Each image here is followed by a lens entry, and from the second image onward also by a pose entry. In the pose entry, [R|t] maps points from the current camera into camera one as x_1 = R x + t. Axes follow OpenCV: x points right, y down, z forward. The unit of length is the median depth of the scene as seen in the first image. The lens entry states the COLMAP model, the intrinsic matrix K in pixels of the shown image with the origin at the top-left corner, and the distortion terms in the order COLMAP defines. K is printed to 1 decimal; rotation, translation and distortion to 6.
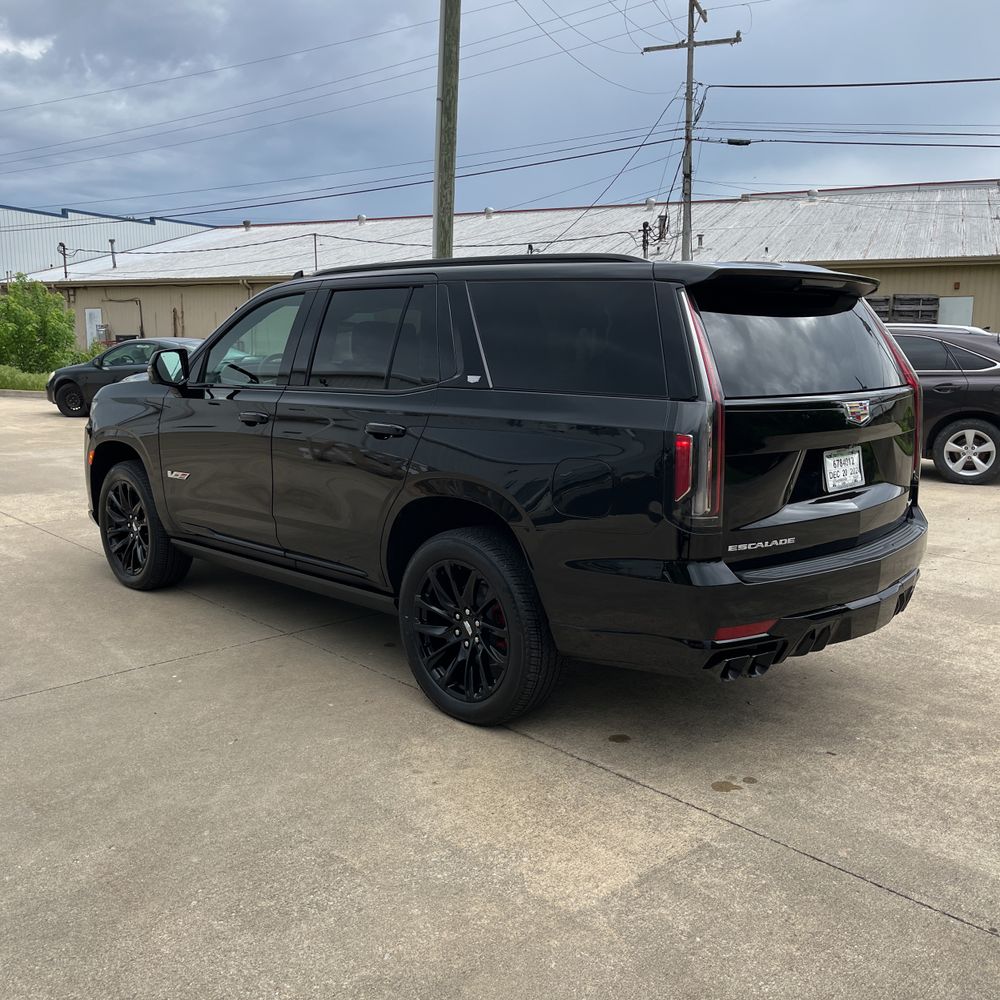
lens RADIAL K [[1016.9, 0, 495.6], [0, 1016.9, 497.7], [0, 0, 1]] dist [0.023345, 0.000000]
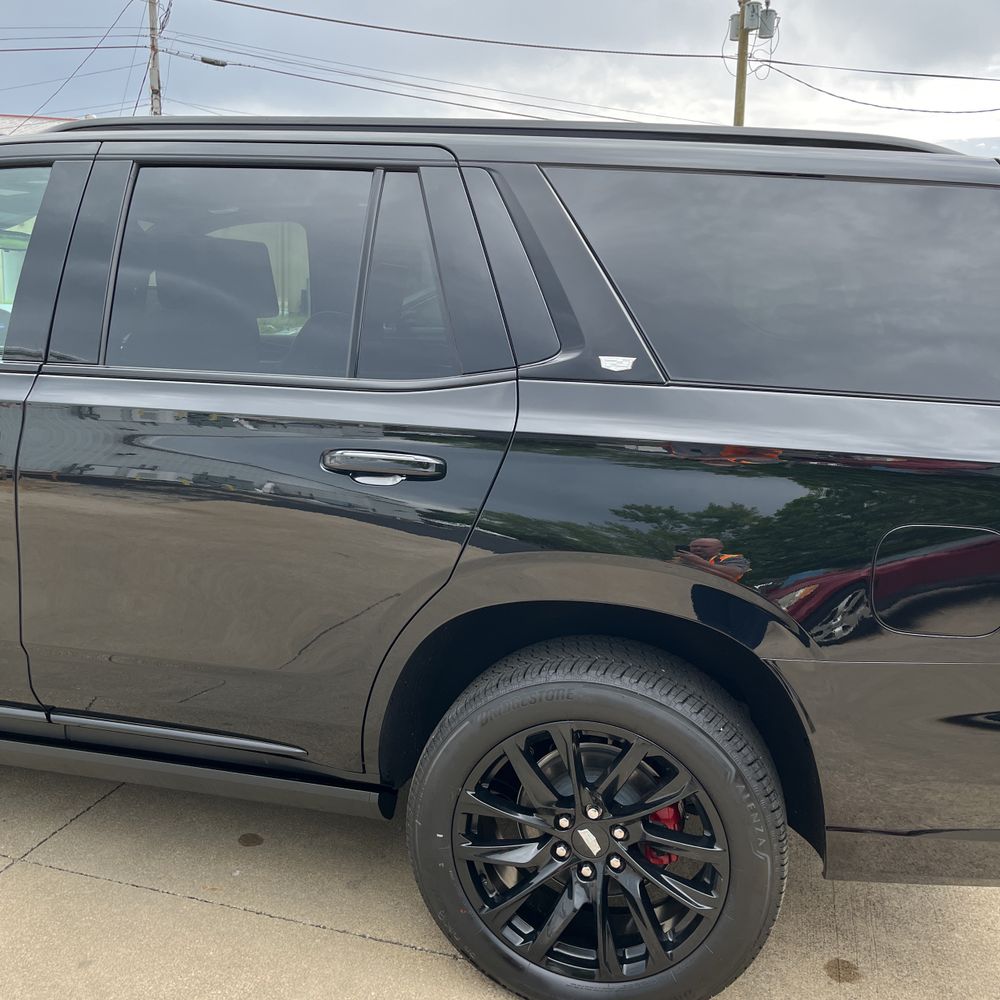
lens RADIAL K [[1016.9, 0, 501.7], [0, 1016.9, 499.5], [0, 0, 1]] dist [0.023345, 0.000000]
pose [[0.849739, -0.072935, 0.522135, -0.325548], [0.044160, 0.996751, 0.067364, -0.083657], [-0.525351, -0.034184, 0.850198, 0.586491]]
